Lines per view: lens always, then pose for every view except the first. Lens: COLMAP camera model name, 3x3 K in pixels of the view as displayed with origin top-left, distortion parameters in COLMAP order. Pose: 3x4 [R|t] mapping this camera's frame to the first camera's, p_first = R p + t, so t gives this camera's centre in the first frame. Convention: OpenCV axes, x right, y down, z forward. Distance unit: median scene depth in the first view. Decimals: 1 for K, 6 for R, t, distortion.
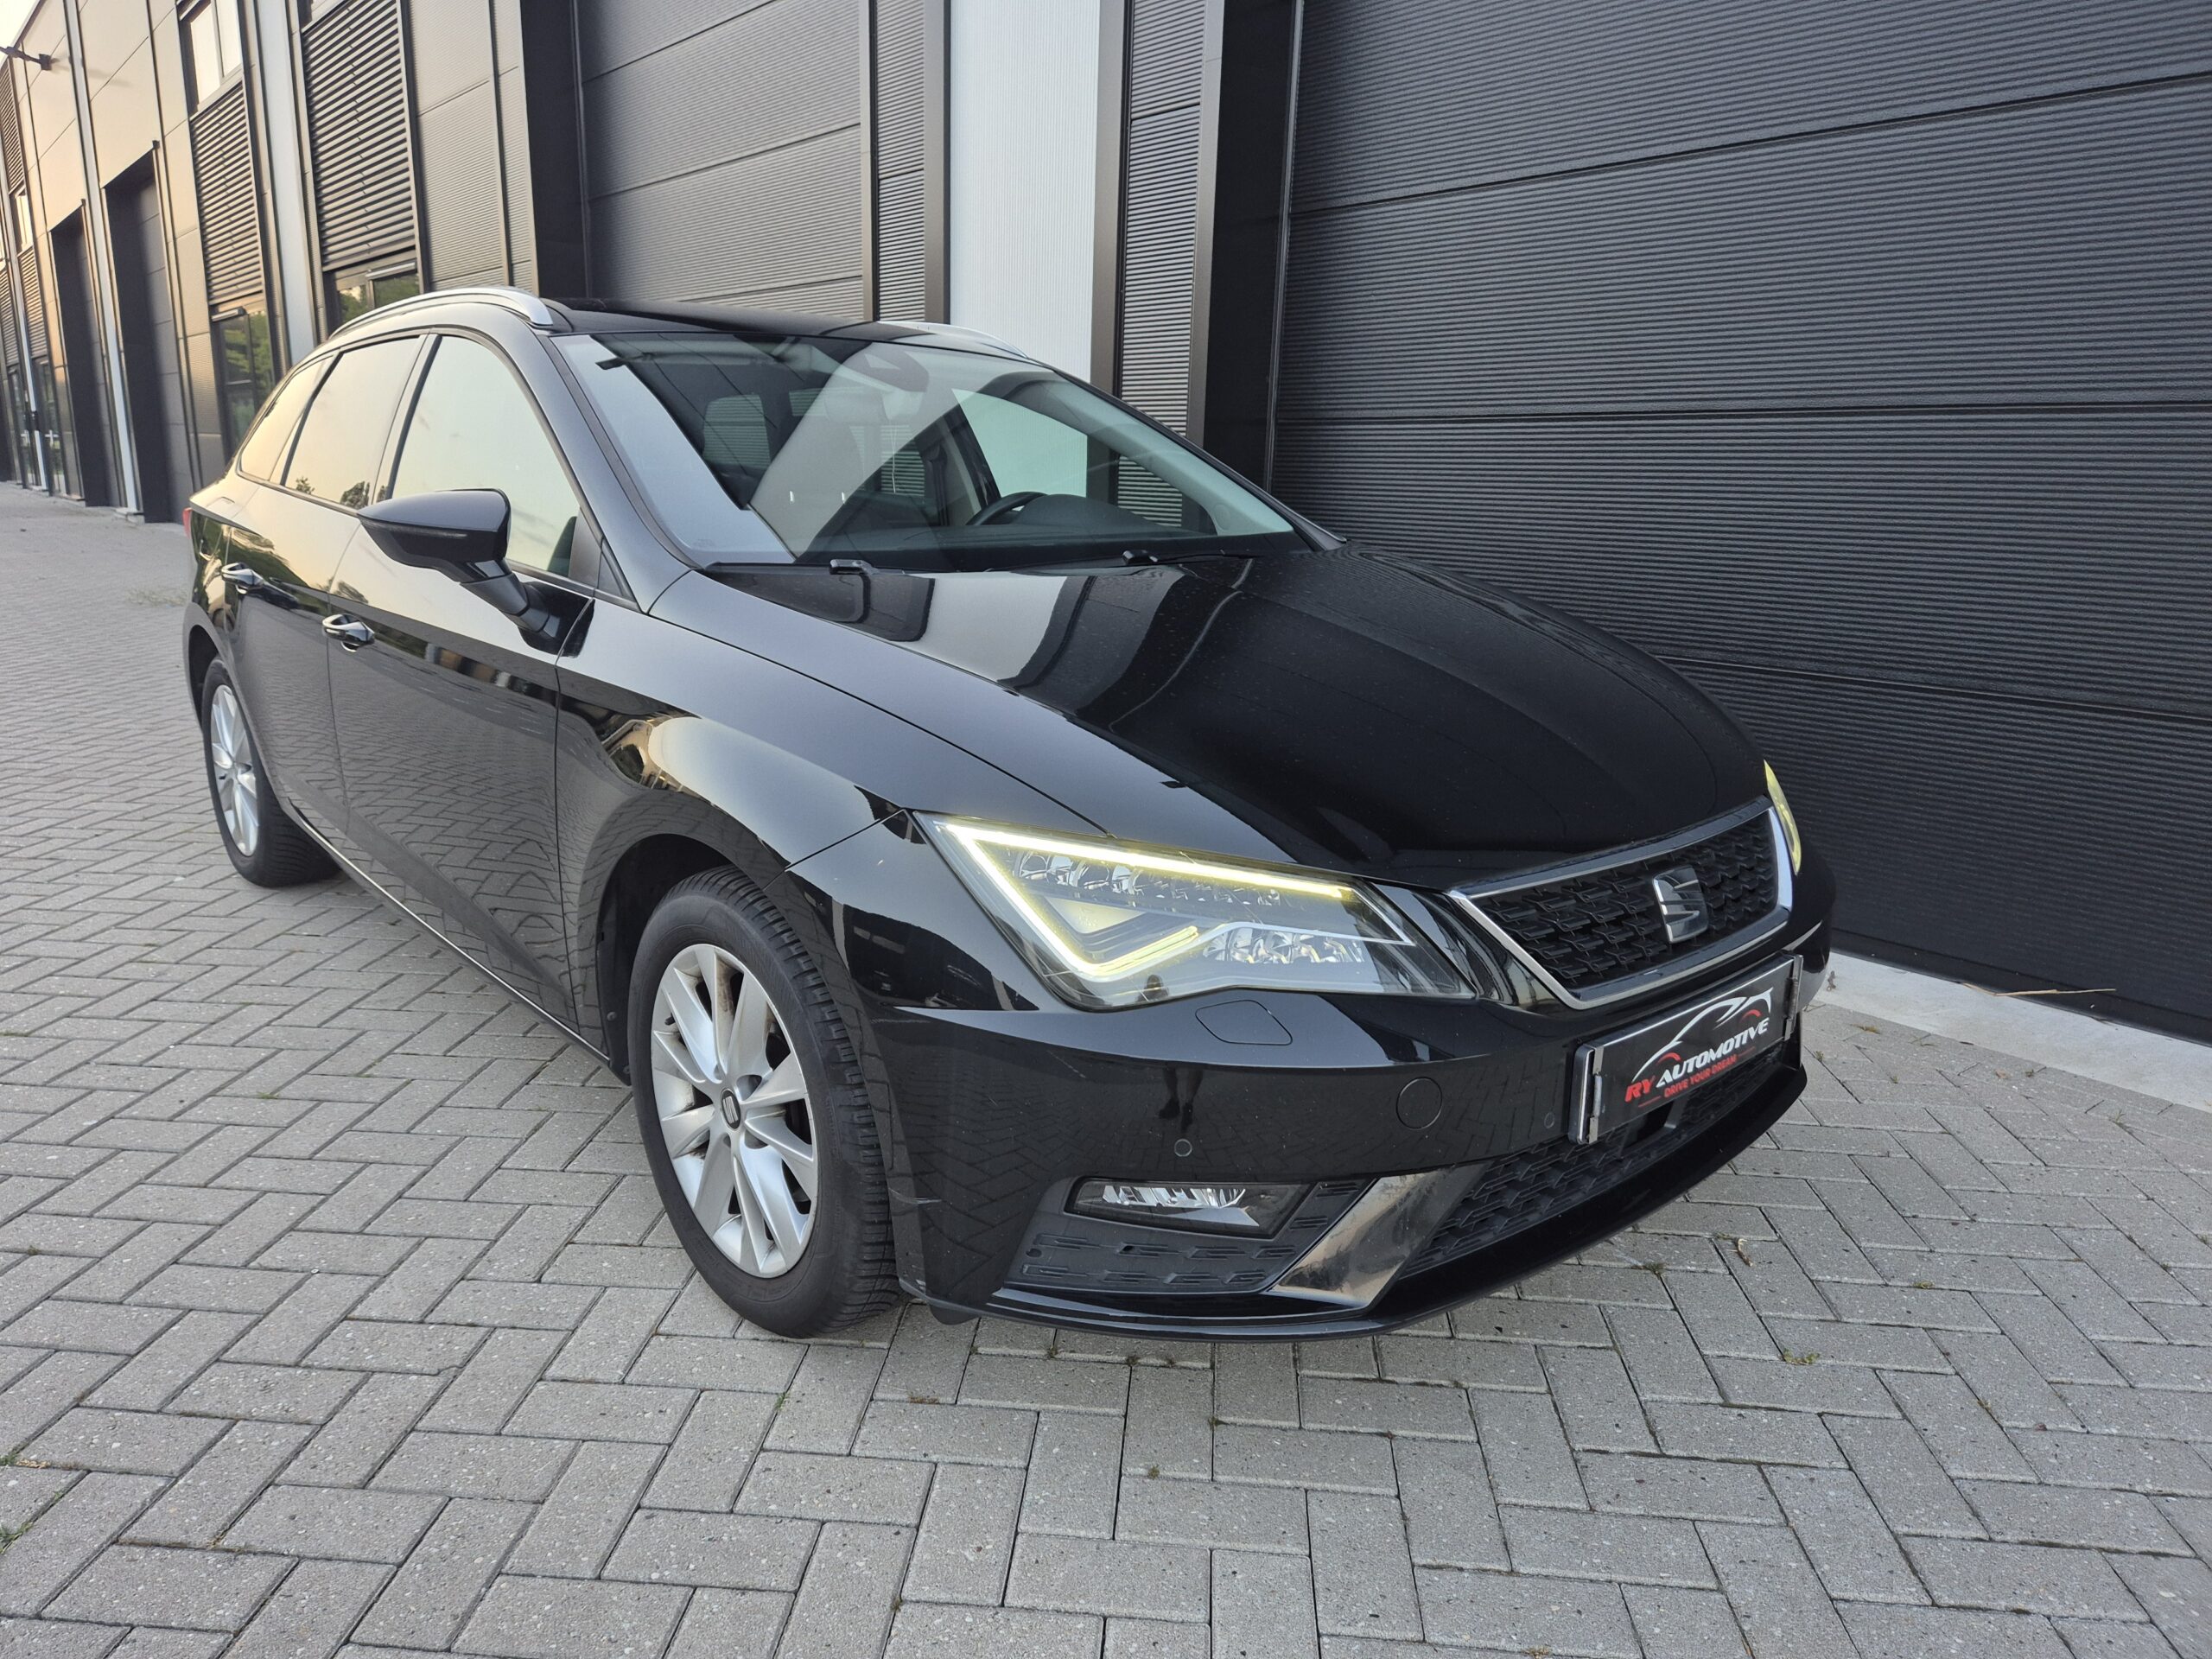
lens RADIAL K [[1462.2, 0, 1099.5], [0, 1462.2, 819.6], [0, 0, 1]] dist [0.060748, -0.049102]
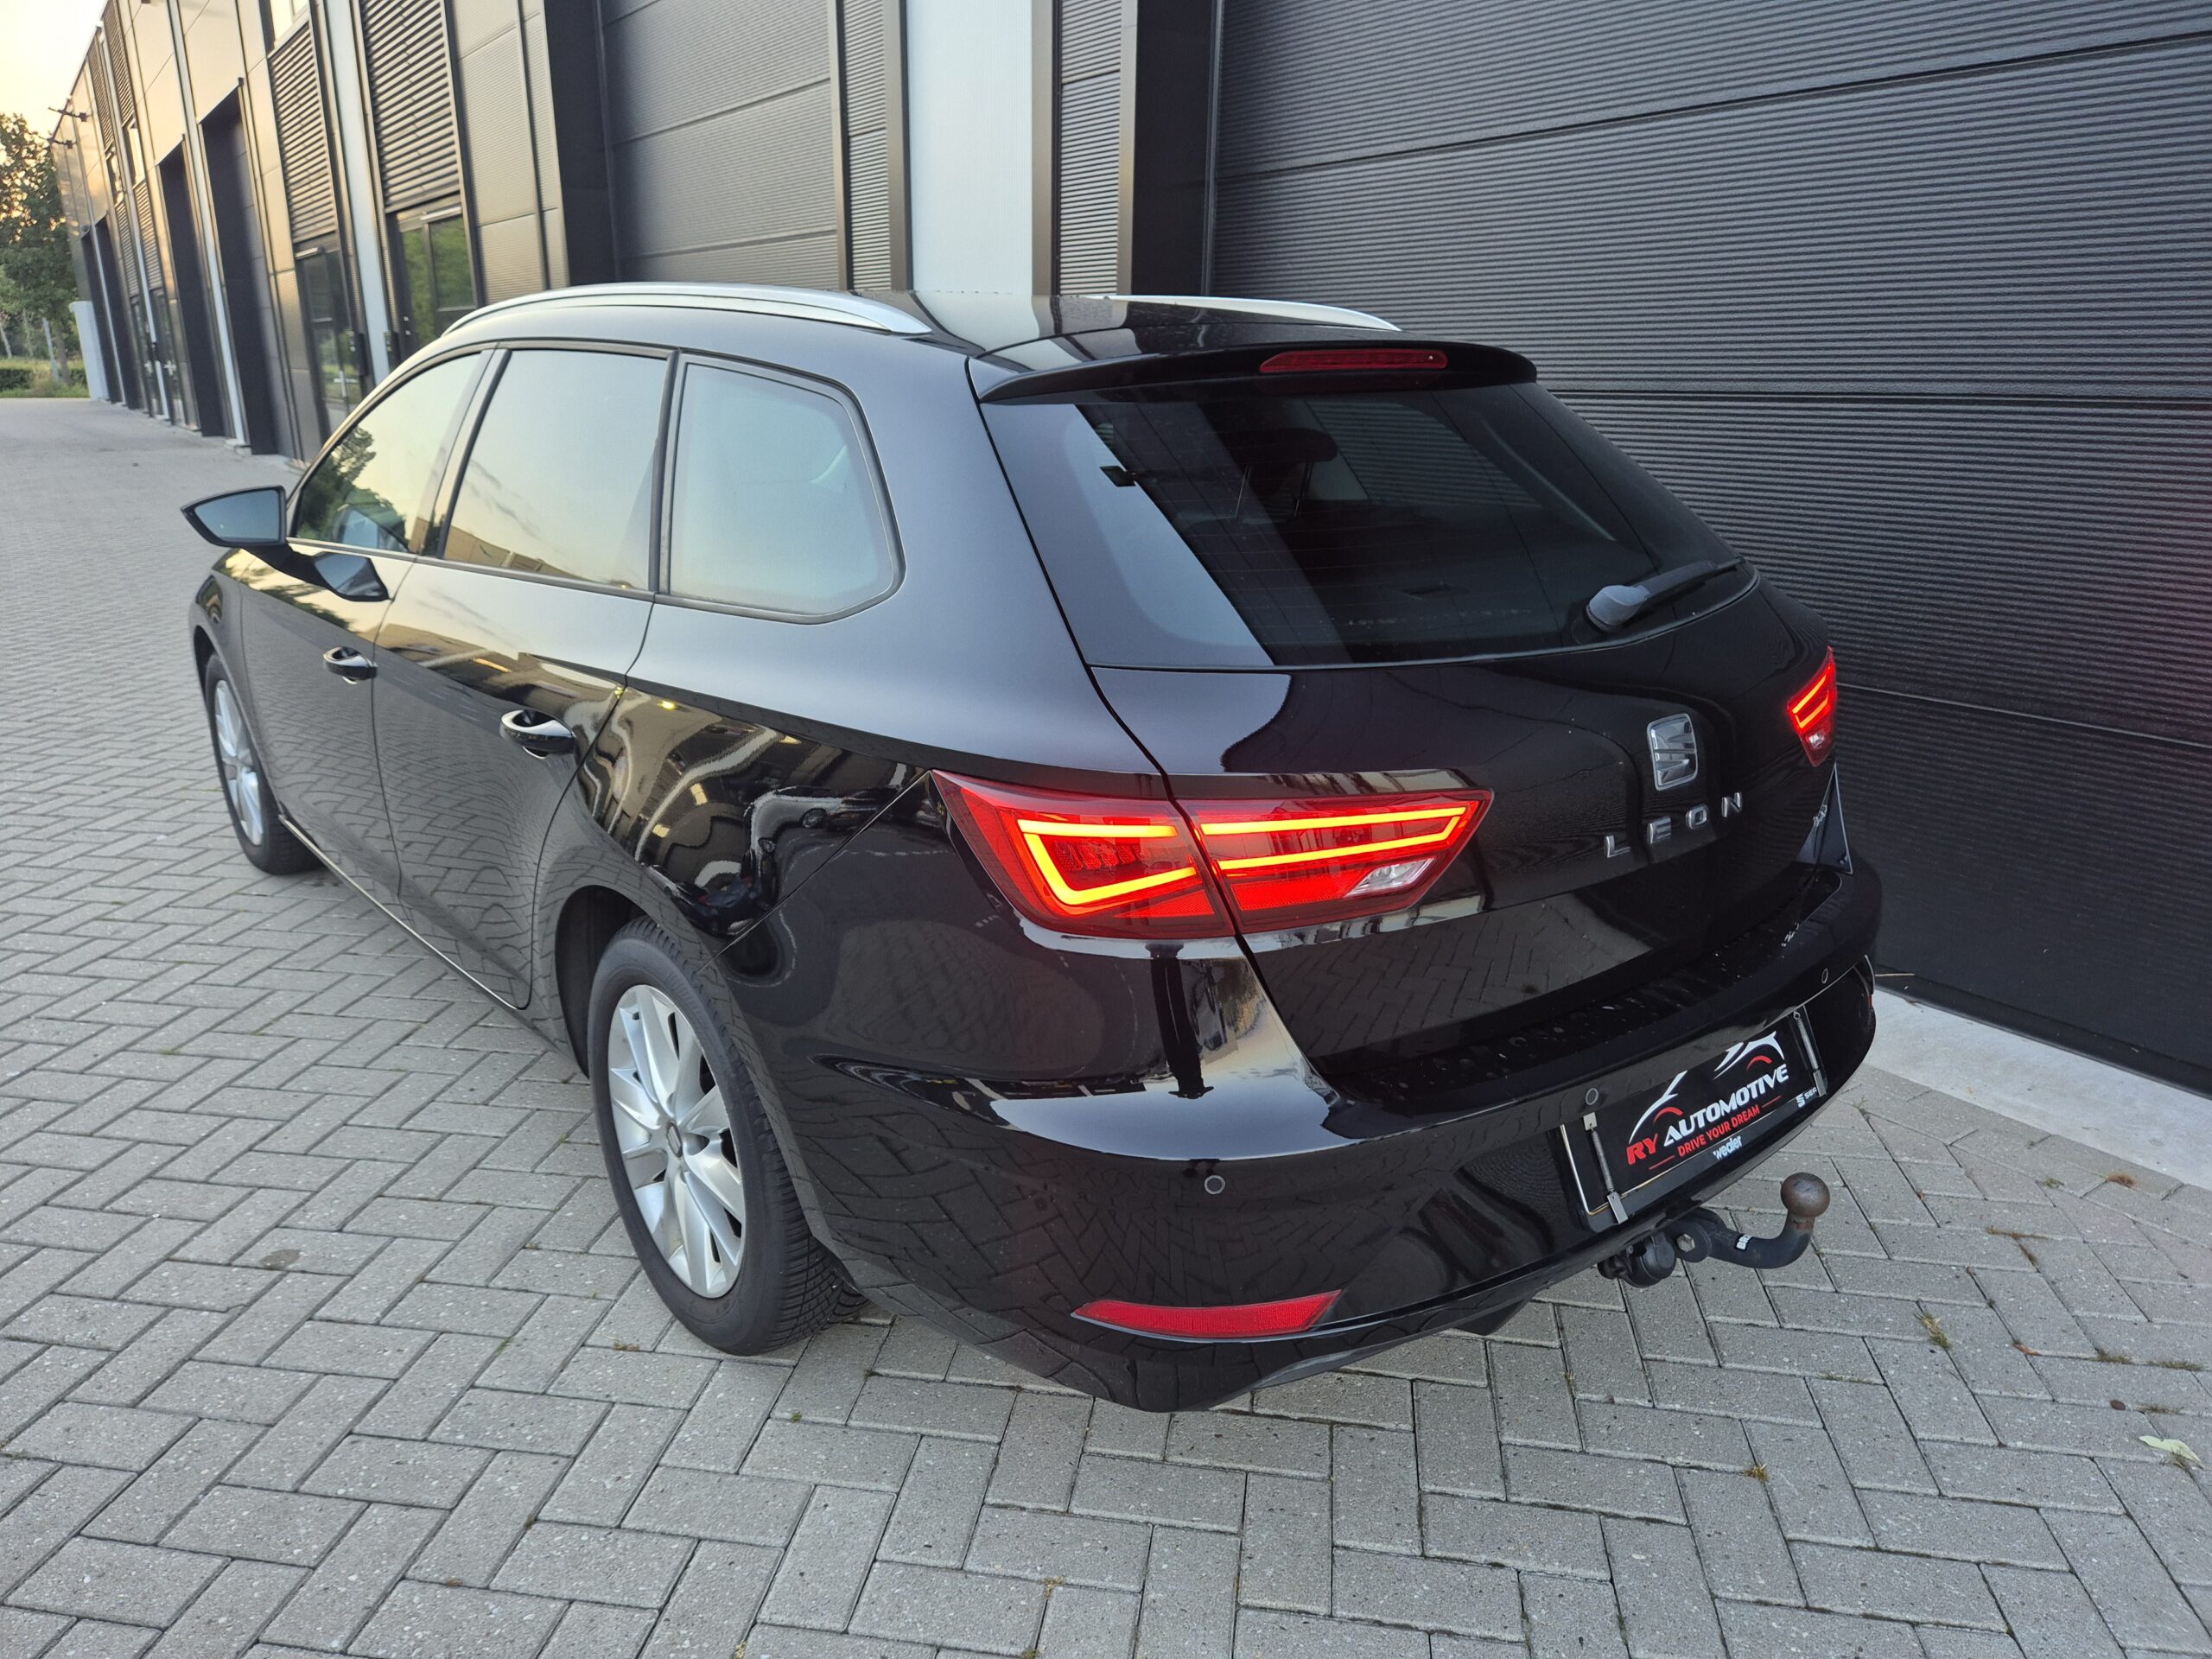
lens RADIAL K [[1466.6, 0, 1106.0], [0, 1466.6, 829.5], [0, 0, 1]] dist [0.079574, -0.073841]
pose [[0.997488, 0.007720, -0.070416, 0.231823], [-0.003363, 0.998084, 0.061780, -0.055747], [0.070758, -0.061388, 0.995603, -0.067954]]
